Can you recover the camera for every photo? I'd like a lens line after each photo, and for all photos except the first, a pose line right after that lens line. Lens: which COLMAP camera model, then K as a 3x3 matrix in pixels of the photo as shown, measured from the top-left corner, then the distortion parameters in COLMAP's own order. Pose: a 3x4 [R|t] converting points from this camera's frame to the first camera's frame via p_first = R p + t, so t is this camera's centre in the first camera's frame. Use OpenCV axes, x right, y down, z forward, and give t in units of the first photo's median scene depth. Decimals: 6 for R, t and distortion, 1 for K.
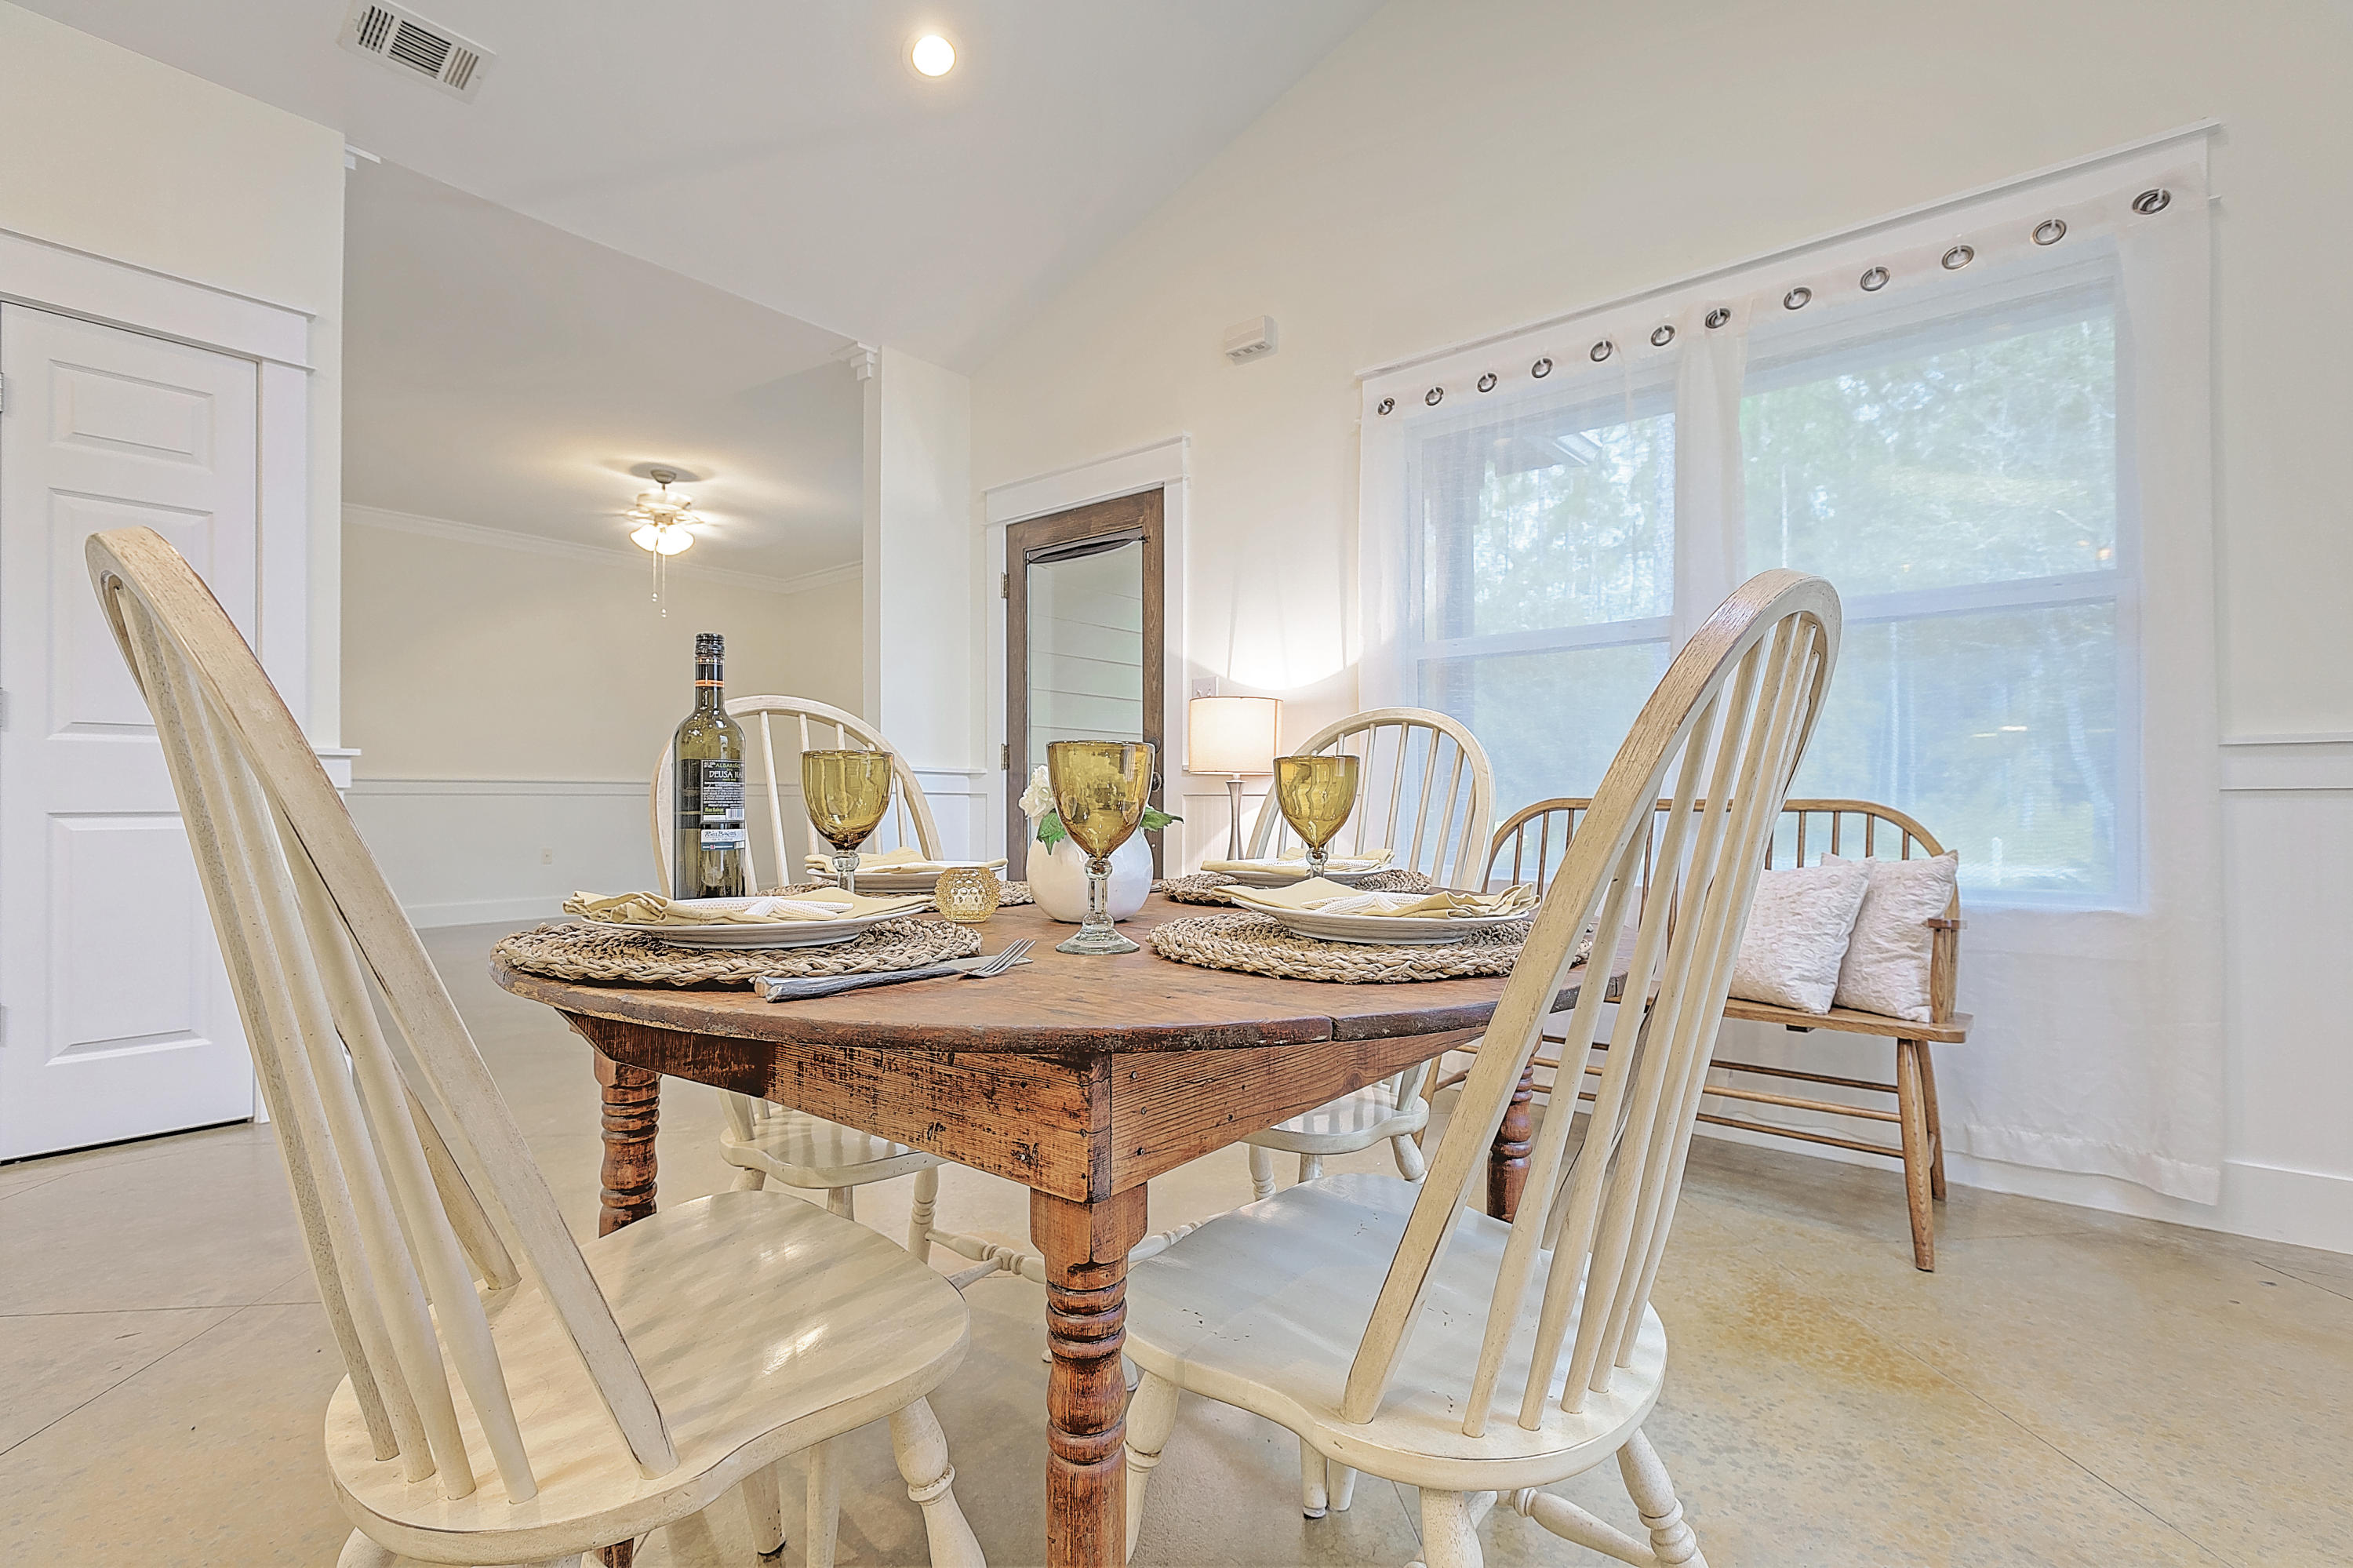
lens RADIAL K [[1054.8, 0, 1176.5], [0, 1054.8, 784.0], [0, 0, 1]] dist [0.009718, -0.003817]
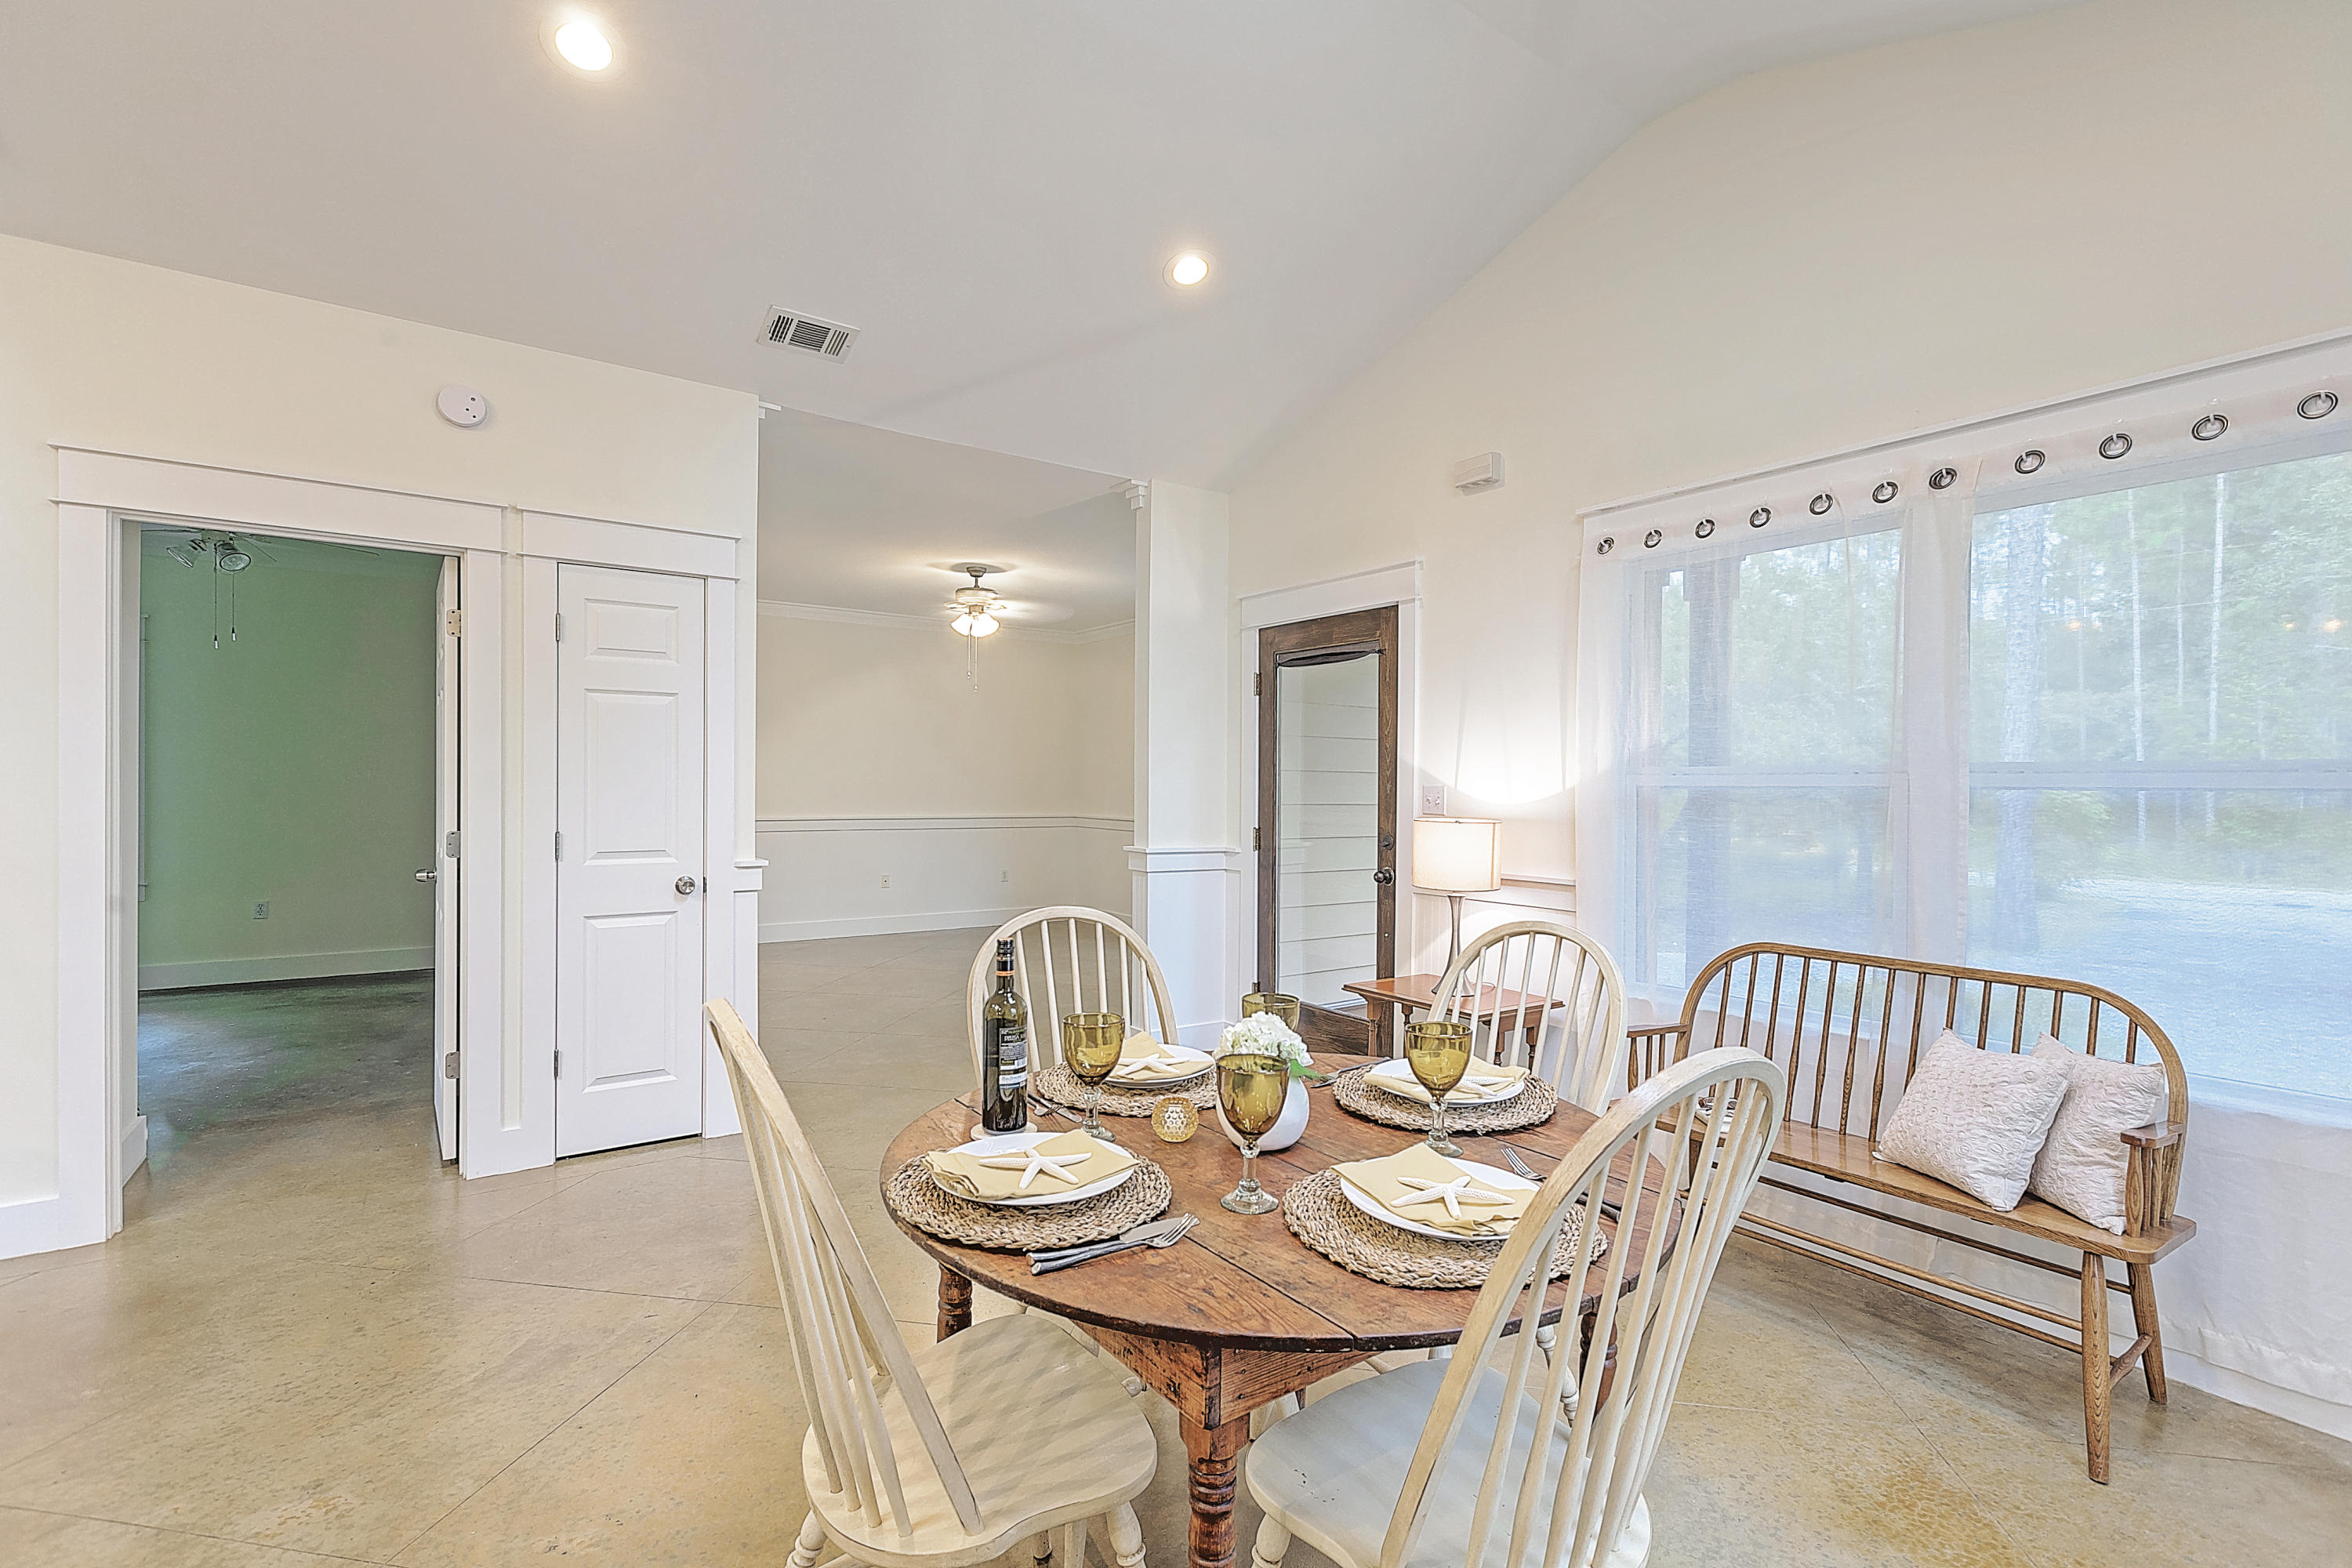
lens RADIAL K [[1049.6, 0, 1176.0], [0, 1049.6, 784.0], [0, 0, 1]] dist [0.004876, -0.000152]
pose [[0.965724, 0.007300, -0.259468, 0.085200], [-0.005278, 0.999950, 0.008489, -0.185110], [0.259517, -0.006829, 0.965714, -0.180183]]
